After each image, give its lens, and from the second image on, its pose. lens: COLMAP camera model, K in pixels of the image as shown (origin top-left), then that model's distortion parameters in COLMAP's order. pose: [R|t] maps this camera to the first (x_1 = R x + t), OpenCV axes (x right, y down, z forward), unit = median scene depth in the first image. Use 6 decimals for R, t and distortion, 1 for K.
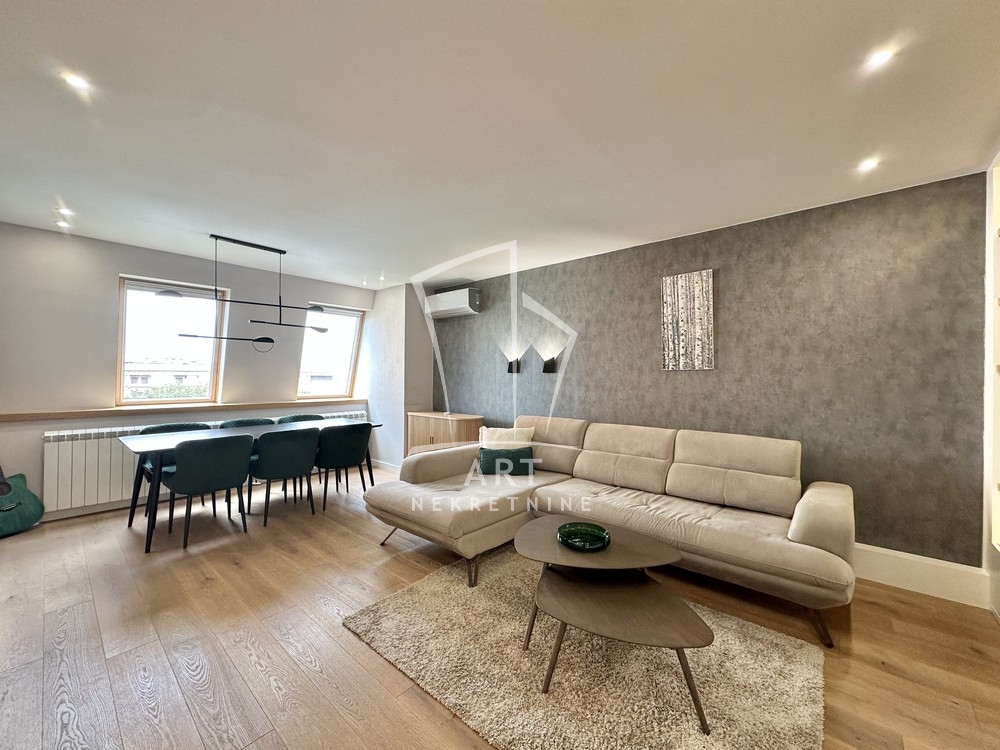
lens RADIAL K [[399.0, 0, 498.9], [0, 399.0, 373.2], [0, 0, 1]] dist [0.002602, -0.000600]
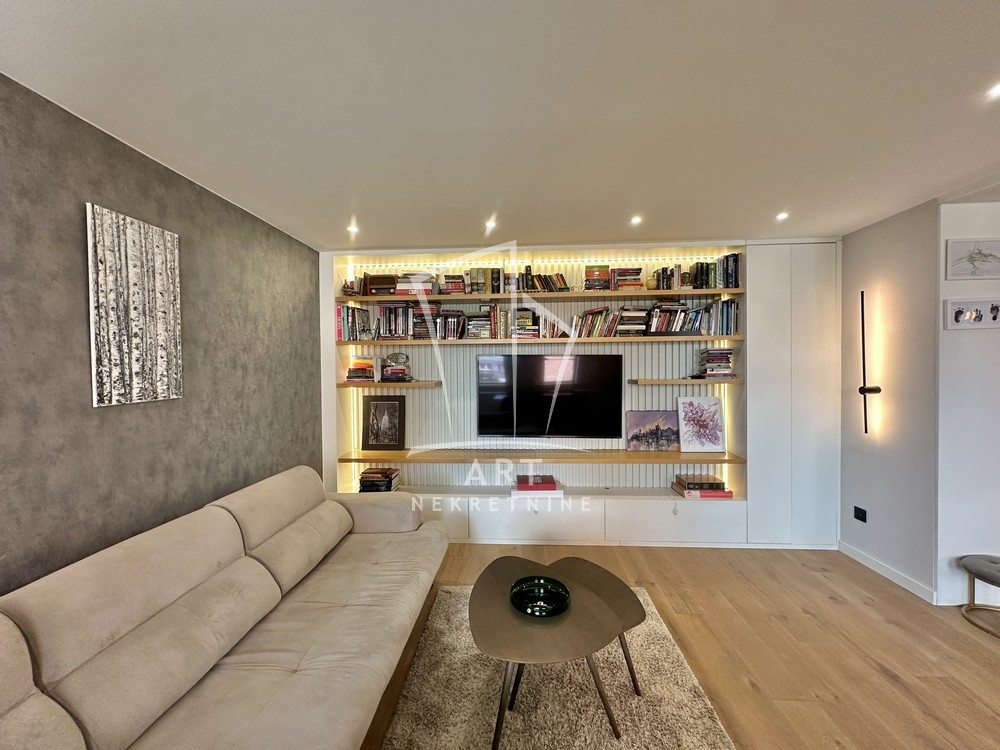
lens RADIAL K [[399.0, 0, 500.0], [0, 399.0, 374.4], [0, 0, 1]] dist [0.002602, -0.000600]
pose [[-0.615641, -0.011771, 0.787939, -0.241642], [0.005055, 0.999809, 0.018886, -0.051868], [-0.788011, 0.015610, -0.615464, 0.928689]]
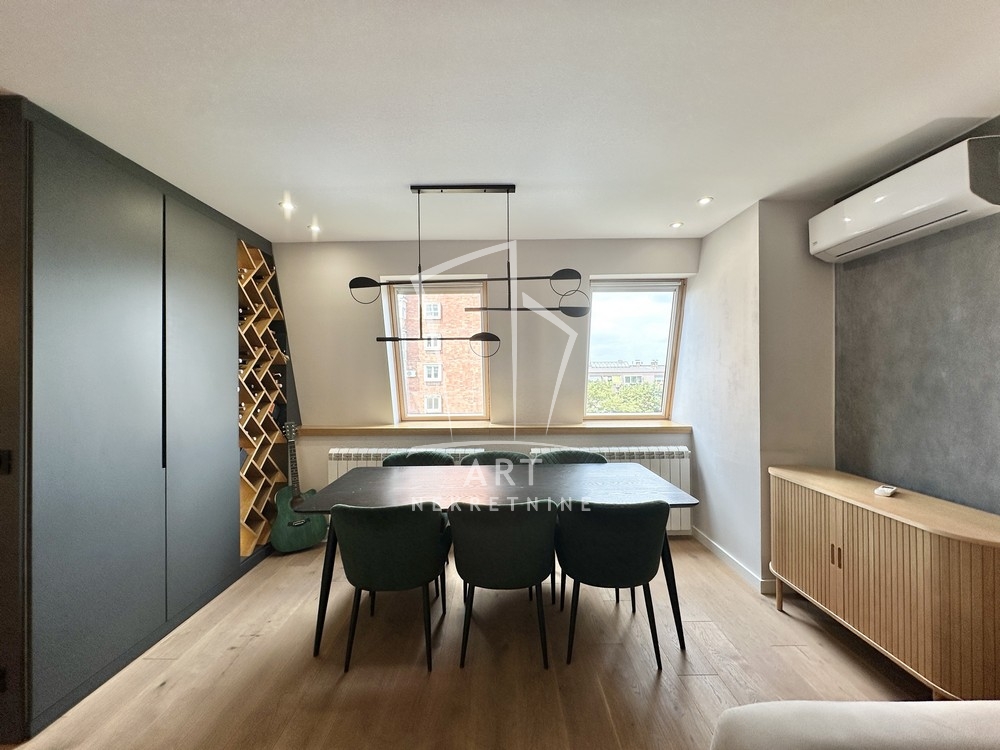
lens RADIAL K [[399.0, 0, 498.2], [0, 399.0, 373.4], [0, 0, 1]] dist [0.002602, -0.000600]
pose [[0.658844, -0.014752, -0.752135, -0.122020], [0.015919, 0.999857, -0.005667, -0.025236], [0.752111, -0.008240, 0.658985, 0.667186]]
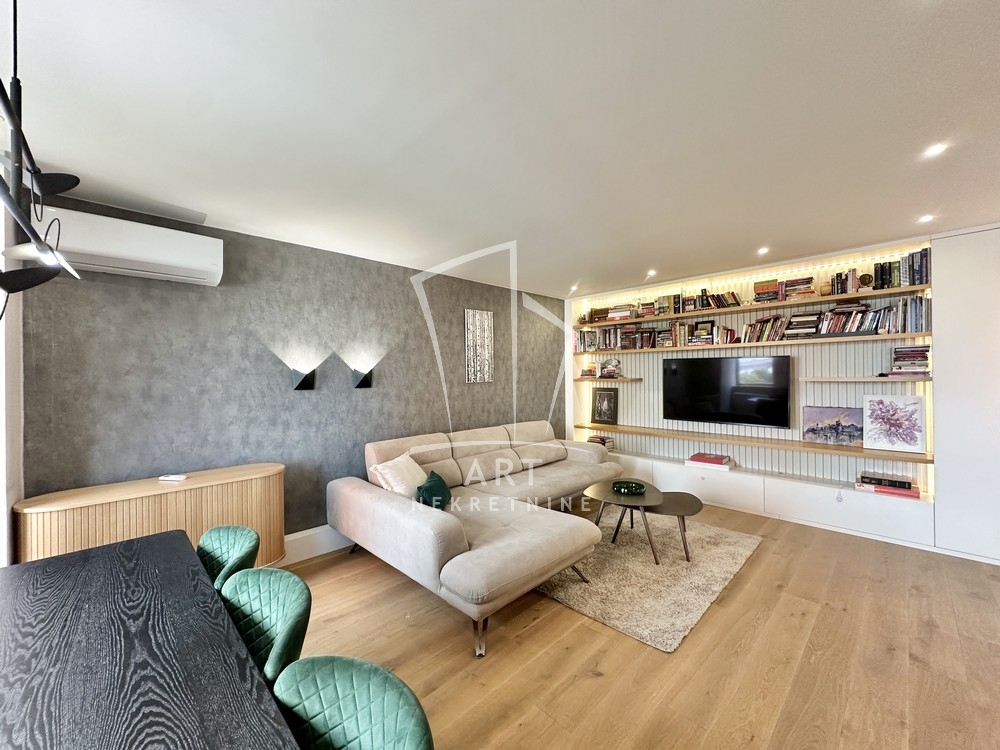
lens RADIAL K [[399.0, 0, 499.5], [0, 399.0, 376.0], [0, 0, 1]] dist [0.002602, -0.000600]
pose [[0.077252, -0.005355, 0.996997, -0.846338], [0.007621, 0.999960, 0.004780, -0.034245], [-0.996982, 0.007229, 0.077289, 0.811291]]
